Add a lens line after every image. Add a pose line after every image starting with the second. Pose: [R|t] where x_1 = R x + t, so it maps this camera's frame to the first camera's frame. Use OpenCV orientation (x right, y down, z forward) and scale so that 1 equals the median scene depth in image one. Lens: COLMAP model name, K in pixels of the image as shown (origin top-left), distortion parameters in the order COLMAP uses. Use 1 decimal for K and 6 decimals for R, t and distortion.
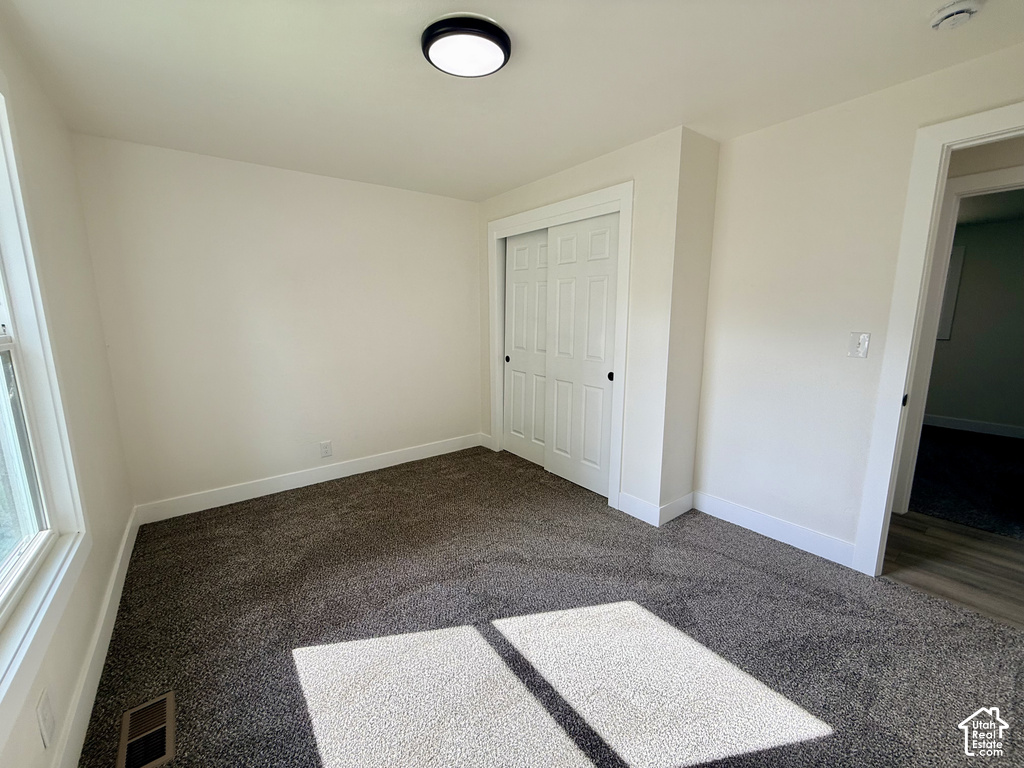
lens RADIAL K [[410.9, 0, 503.9], [0, 410.9, 384.3], [0, 0, 1]] dist [-0.001193, 0.000133]
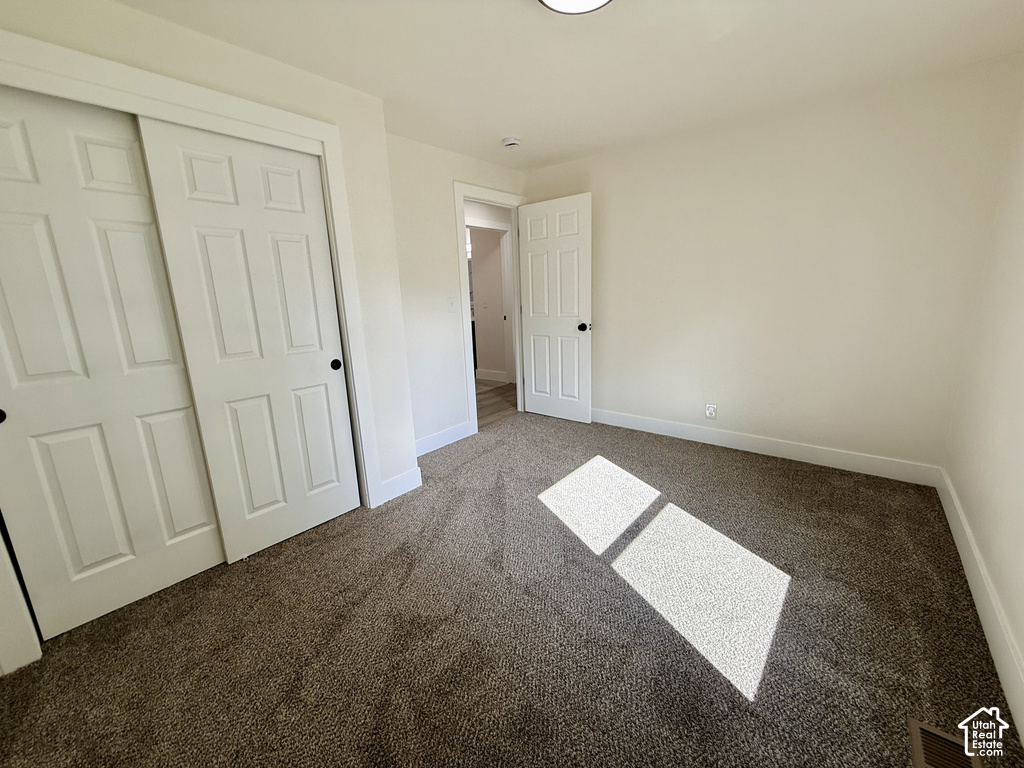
lens RADIAL K [[410.9, 0, 504.0], [0, 410.9, 385.8], [0, 0, 1]] dist [-0.001193, 0.000133]
pose [[-0.226440, -0.214125, 0.950197, -0.676176], [0.187611, 0.947681, 0.258268, -0.146182], [-0.955786, 0.236749, -0.174421, 0.952535]]
